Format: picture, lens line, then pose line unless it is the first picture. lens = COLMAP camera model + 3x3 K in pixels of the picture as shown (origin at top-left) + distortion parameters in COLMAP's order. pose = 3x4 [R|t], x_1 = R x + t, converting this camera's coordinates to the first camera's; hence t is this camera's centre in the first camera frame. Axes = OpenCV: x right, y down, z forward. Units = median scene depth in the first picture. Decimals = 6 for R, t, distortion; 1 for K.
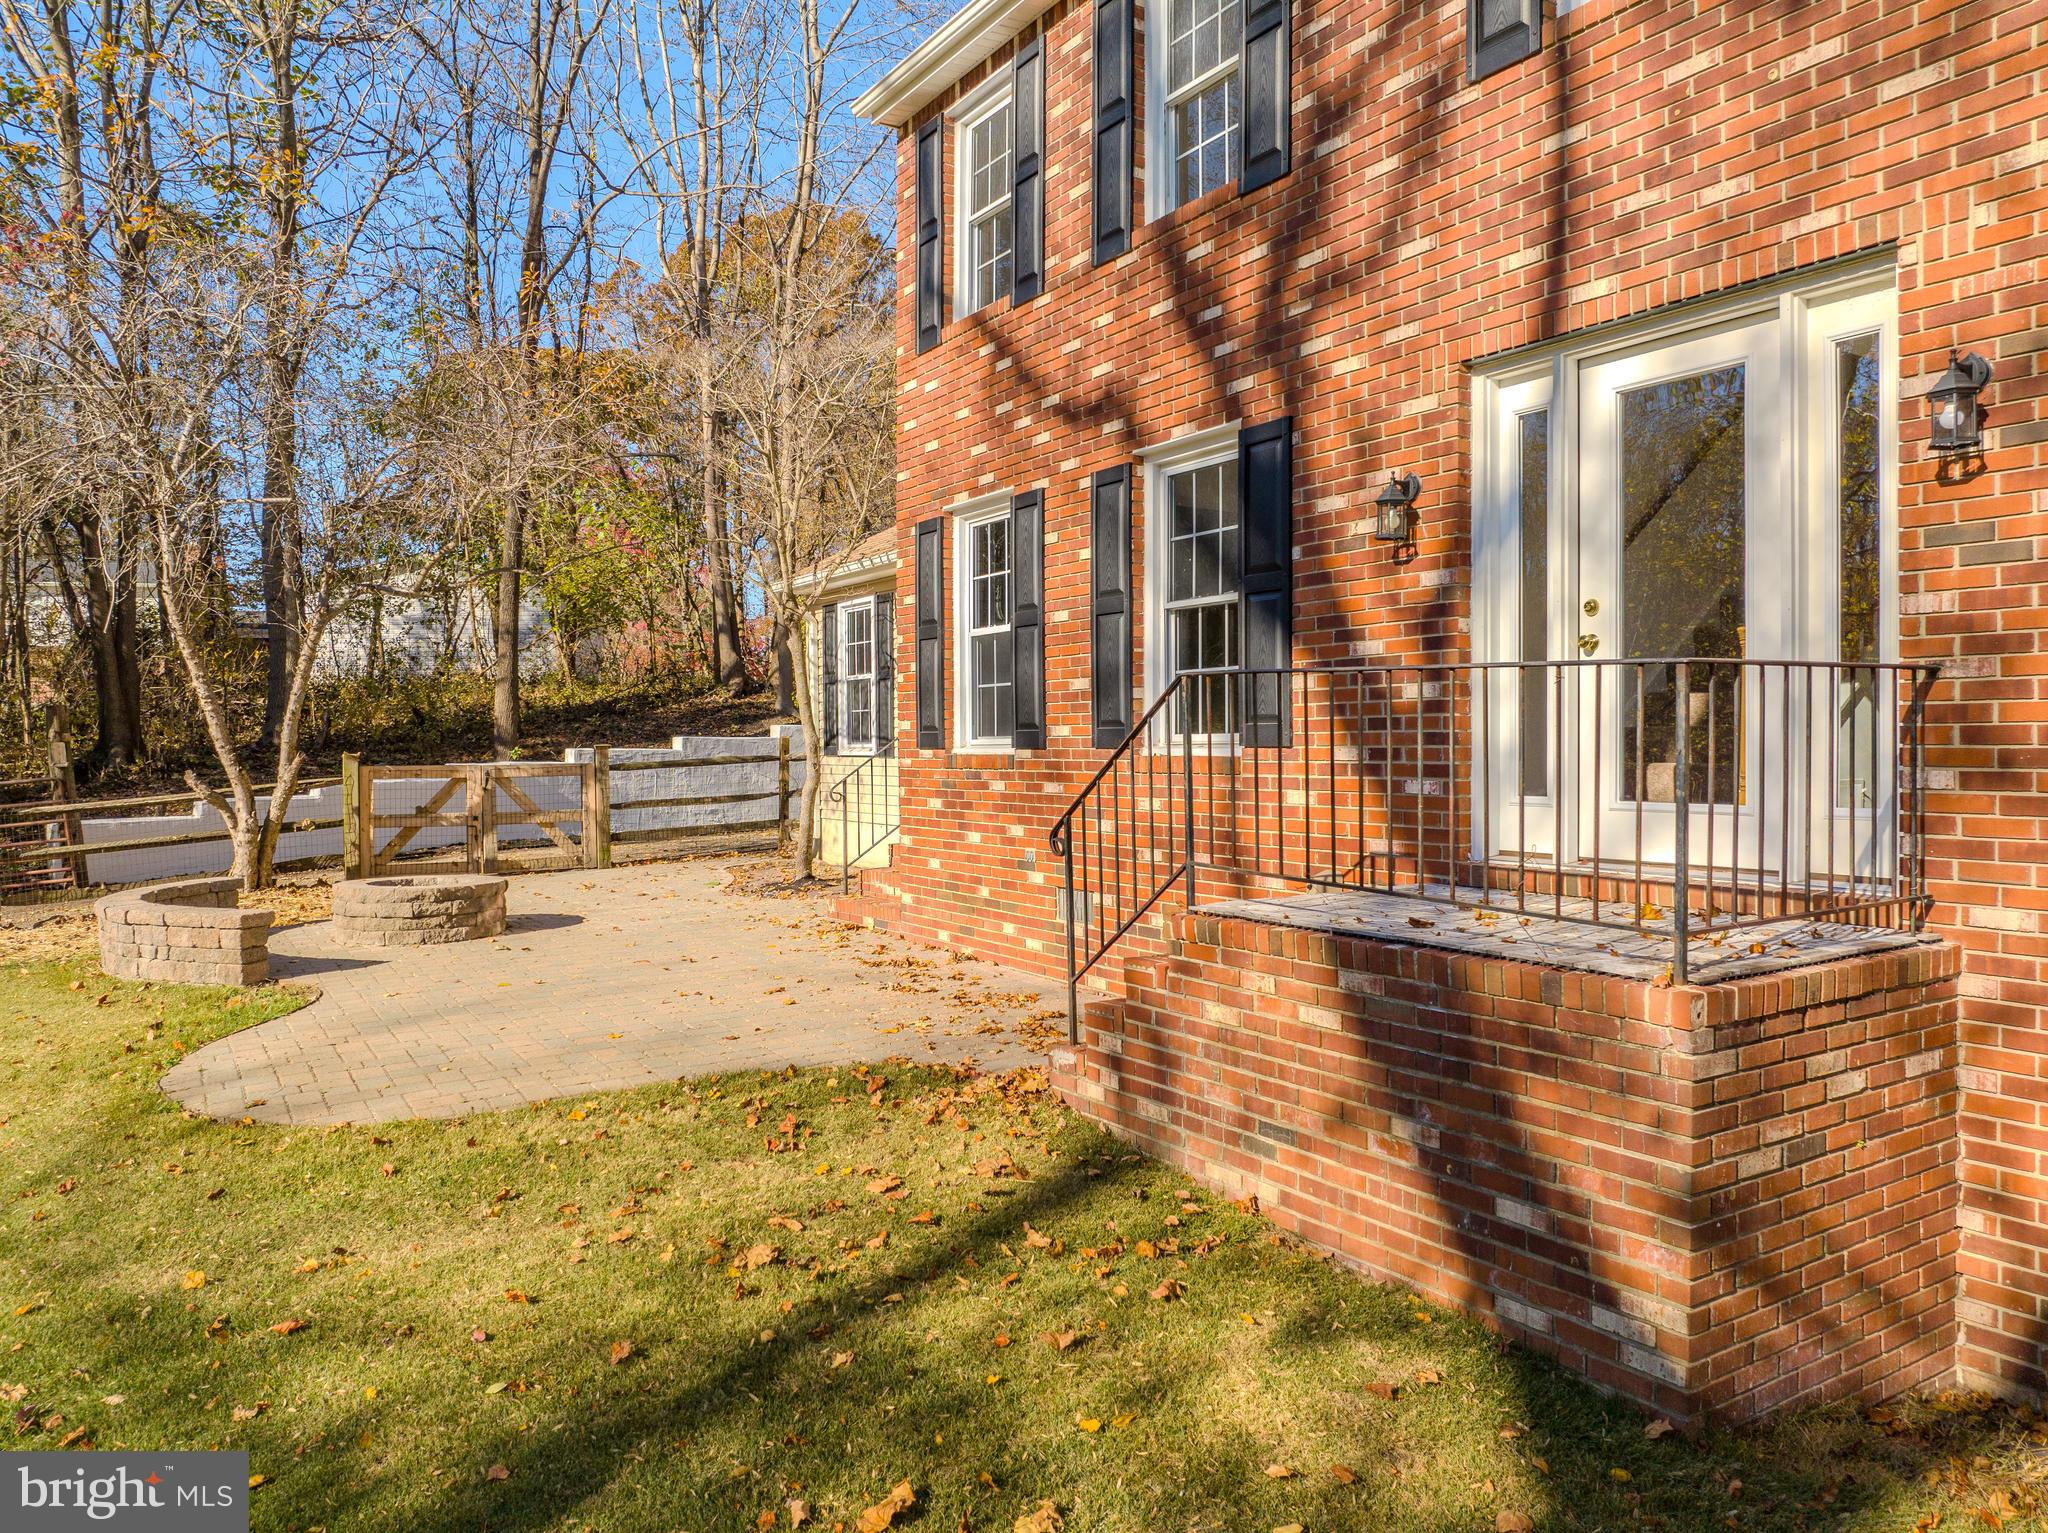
lens RADIAL K [[1439.9, 0, 1024.0], [0, 1439.9, 766.5], [0, 0, 1]] dist [-0.025802, -0.024906]
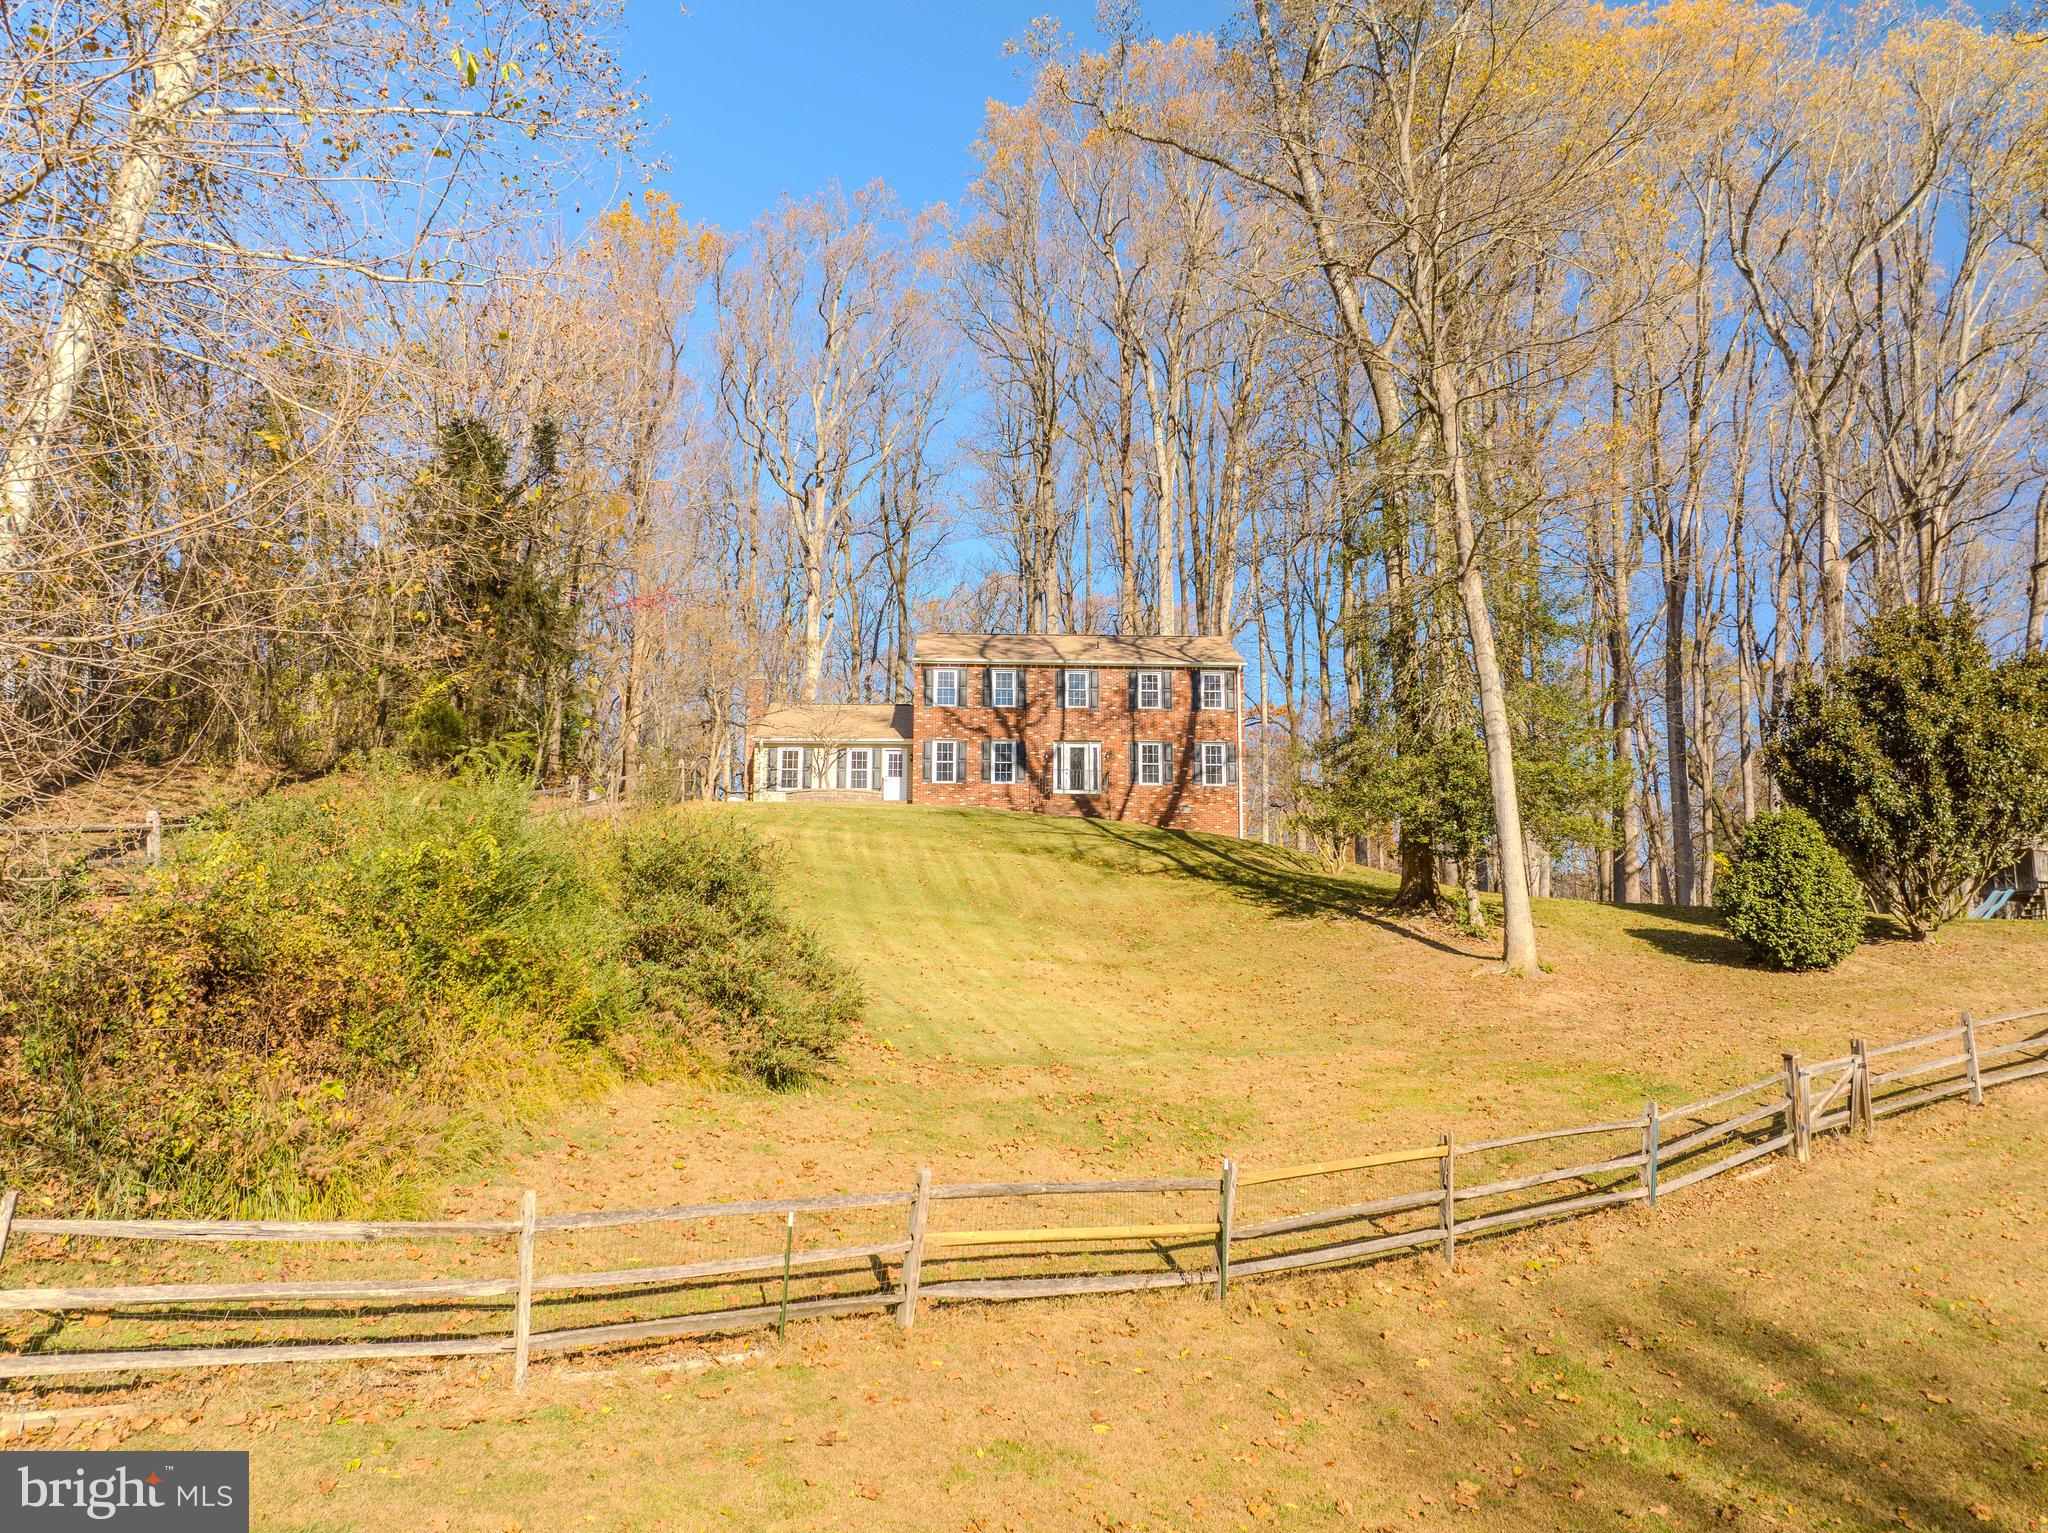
lens RADIAL K [[1439.9, 0, 1024.0], [0, 1439.9, 766.5], [0, 0, 1]] dist [-0.025802, -0.024906]
pose [[0.497121, 0.153157, 0.854058, -5.482349], [0.008139, 0.983432, -0.181095, 1.108290], [-0.867643, 0.096977, 0.487638, -2.355751]]
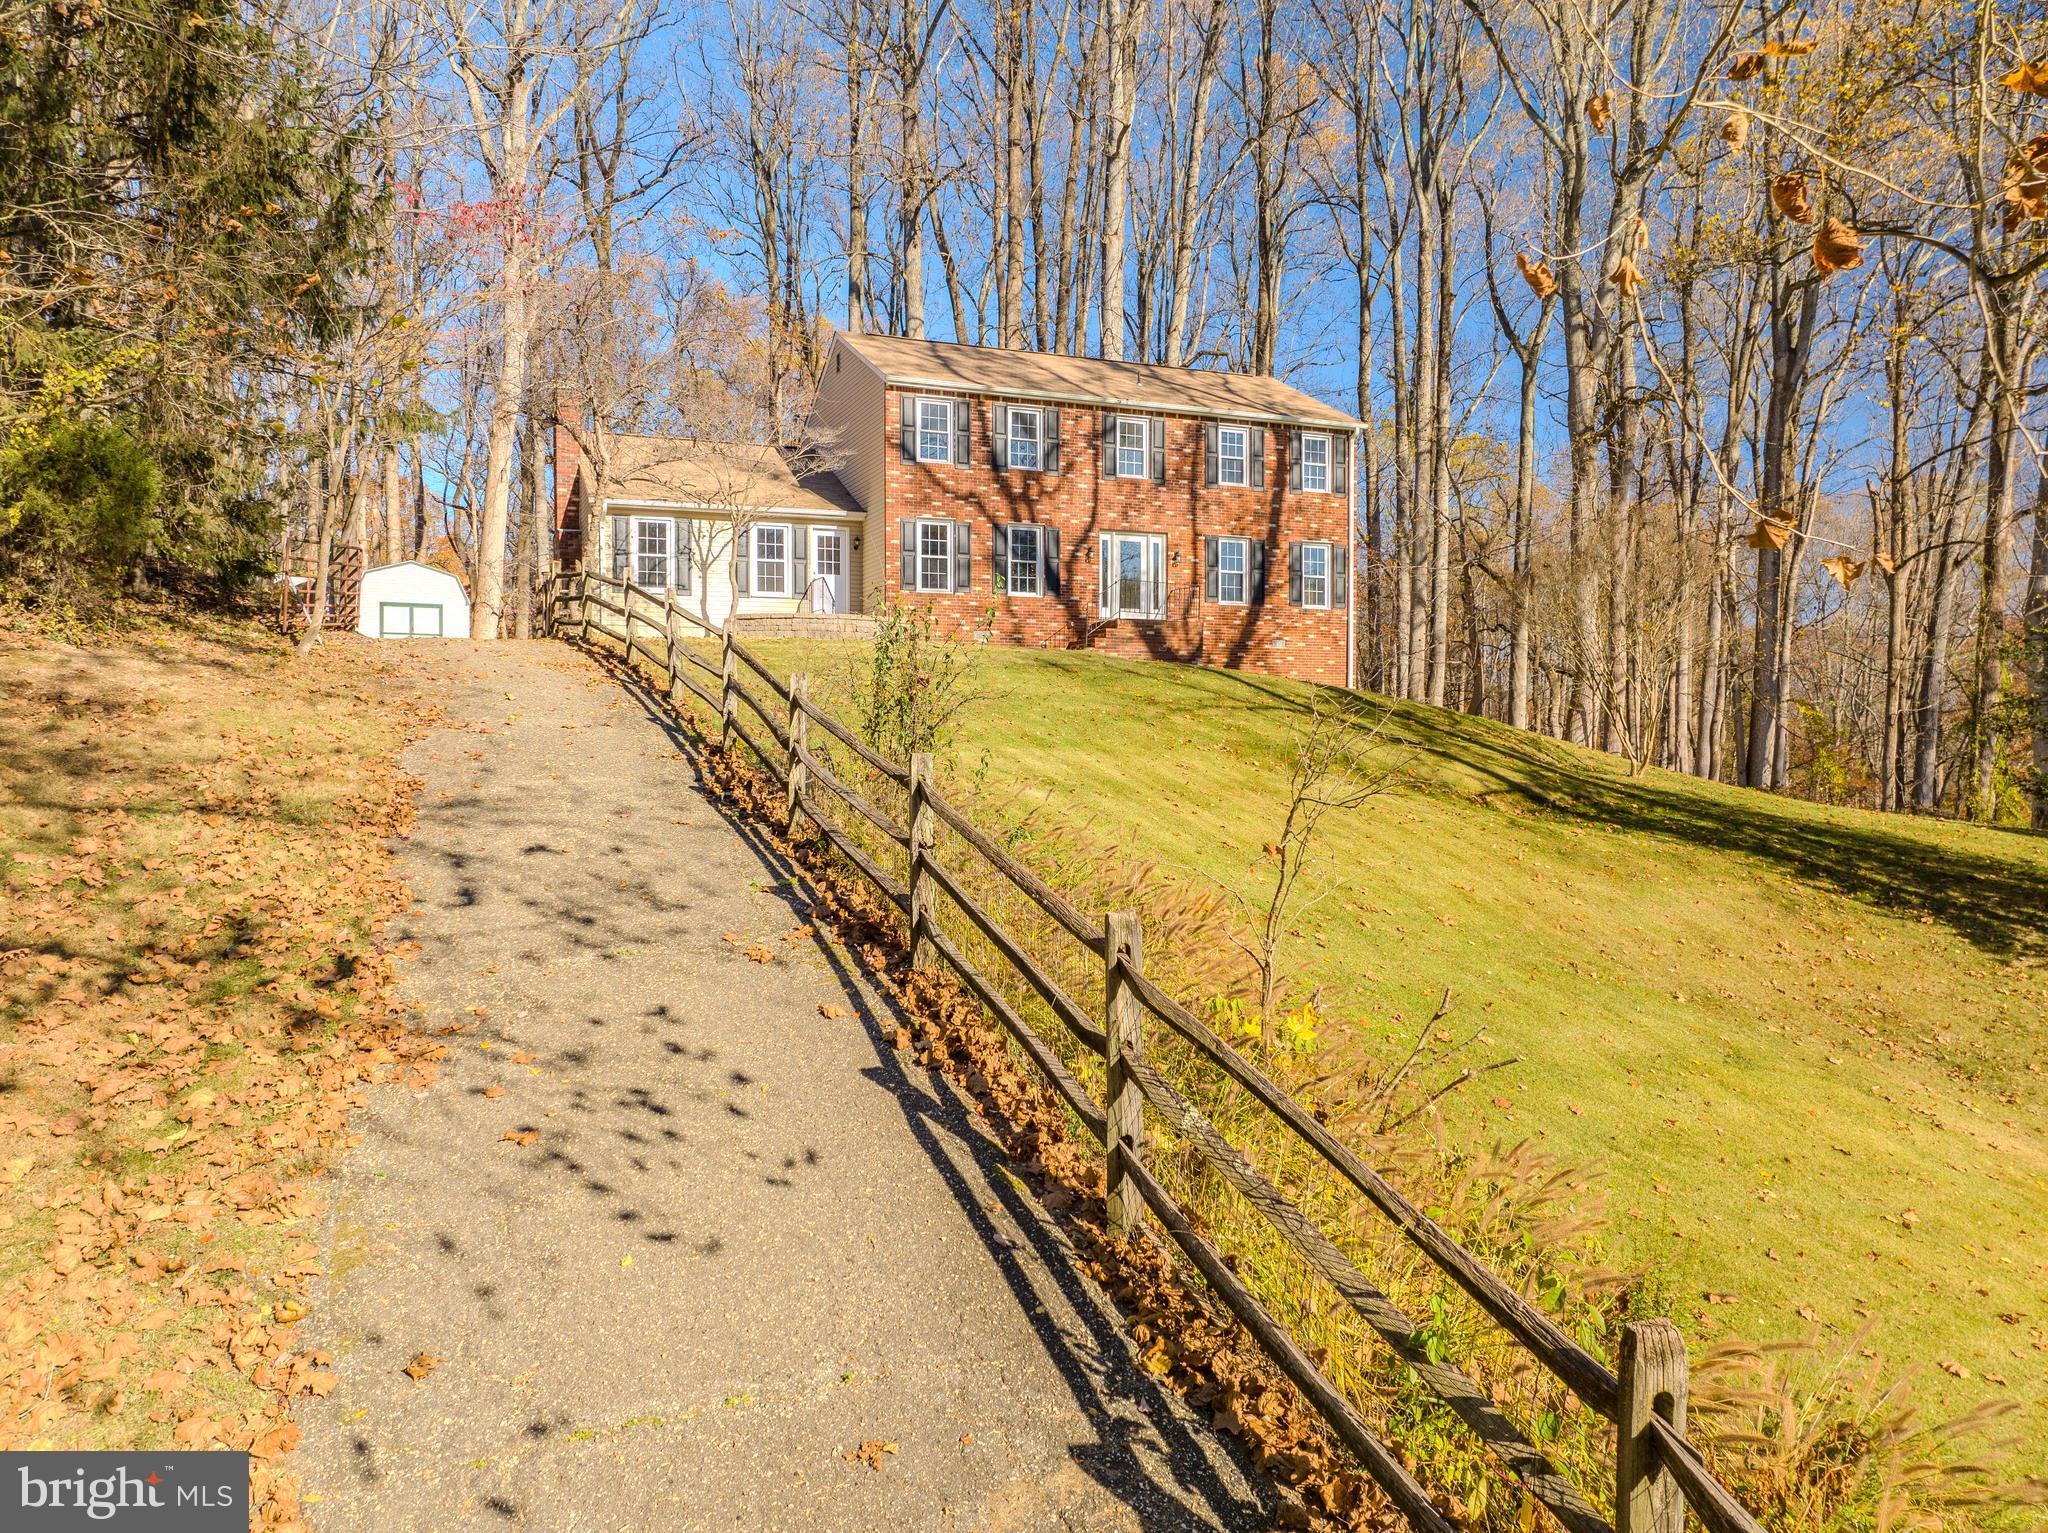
lens RADIAL K [[1439.9, 0, 1024.0], [0, 1439.9, 766.5], [0, 0, 1]] dist [-0.025802, -0.024906]
pose [[0.172551, -0.012511, 0.984921, -3.921023], [0.014847, 0.999839, 0.010100, 0.433402], [-0.984889, 0.012881, 0.172709, 0.251584]]
